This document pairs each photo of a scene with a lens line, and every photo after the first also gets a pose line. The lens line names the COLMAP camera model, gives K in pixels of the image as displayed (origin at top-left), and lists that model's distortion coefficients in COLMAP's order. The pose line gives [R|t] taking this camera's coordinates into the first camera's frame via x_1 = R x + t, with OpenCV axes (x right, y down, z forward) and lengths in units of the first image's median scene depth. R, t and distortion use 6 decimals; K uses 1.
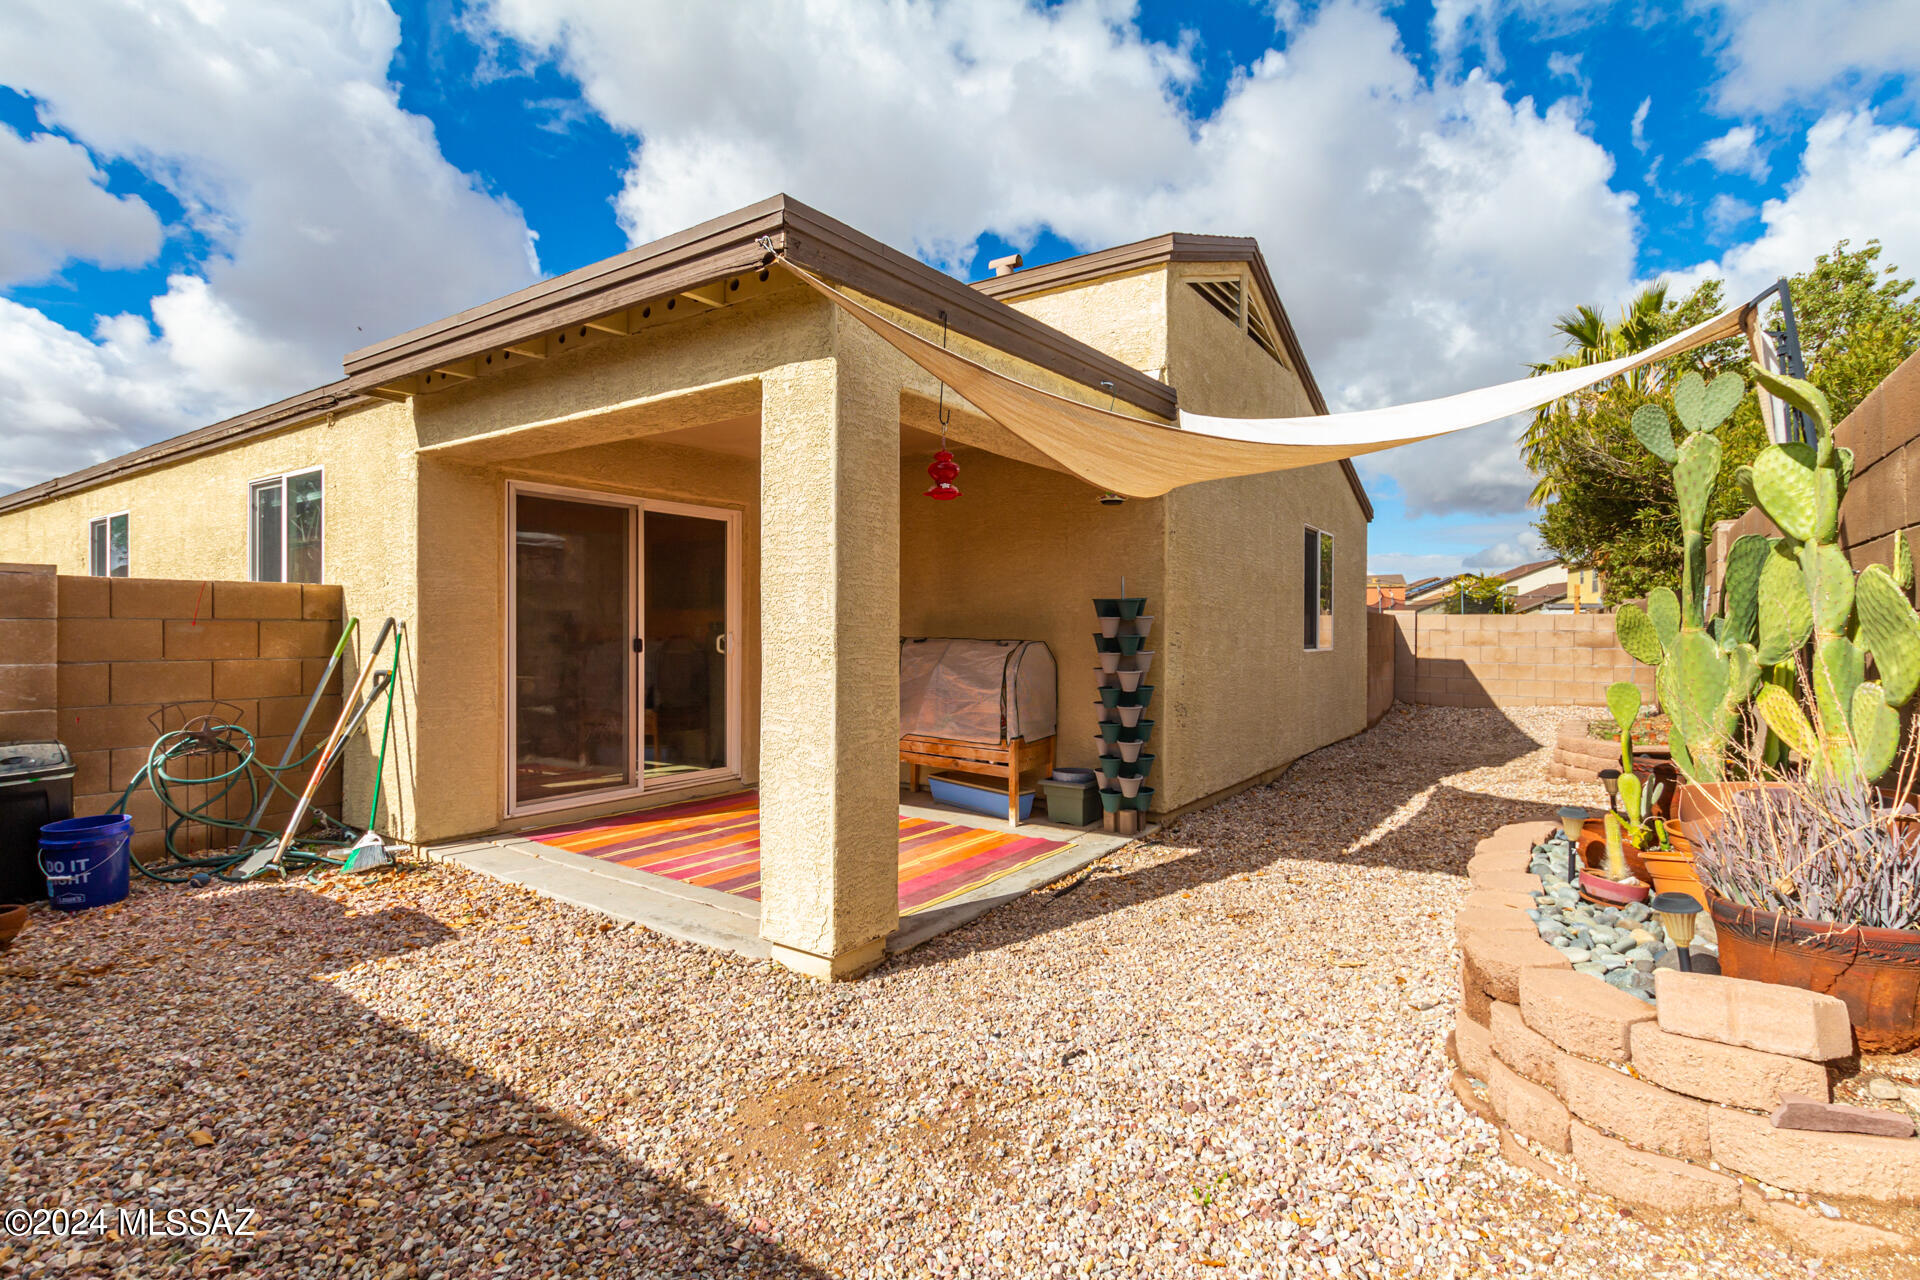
lens RADIAL K [[917.5, 0, 969.5], [0, 917.5, 622.6], [0, 0, 1]] dist [0.010118, -0.001398]
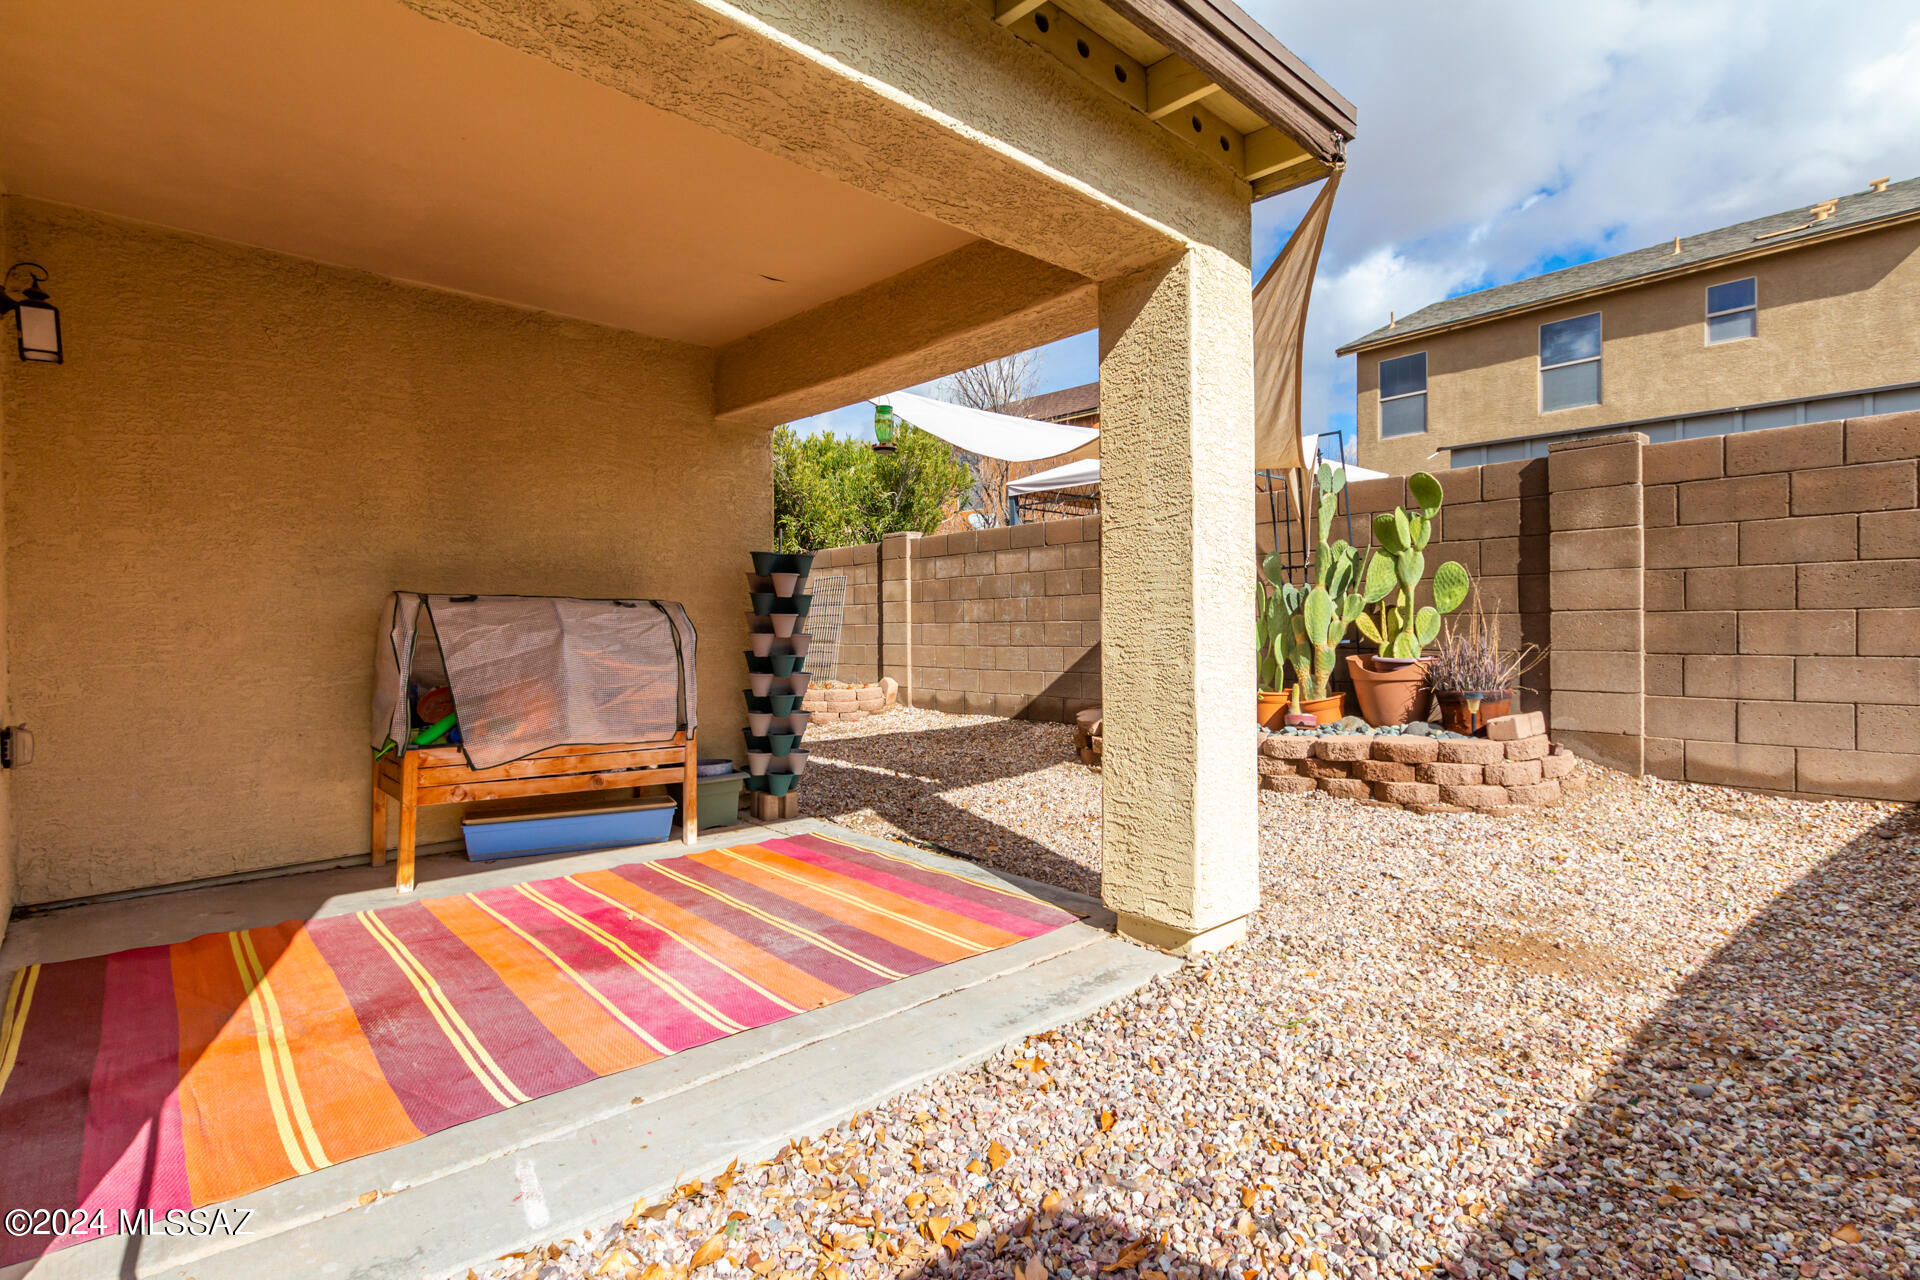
lens RADIAL K [[917.5, 0, 969.5], [0, 917.5, 622.6], [0, 0, 1]] dist [0.010118, -0.001398]
pose [[0.216738, 0.002745, 0.976226, -0.654326], [-0.000049, 0.999996, -0.002801, 0.042197], [-0.976230, 0.000559, 0.216737, 0.625212]]
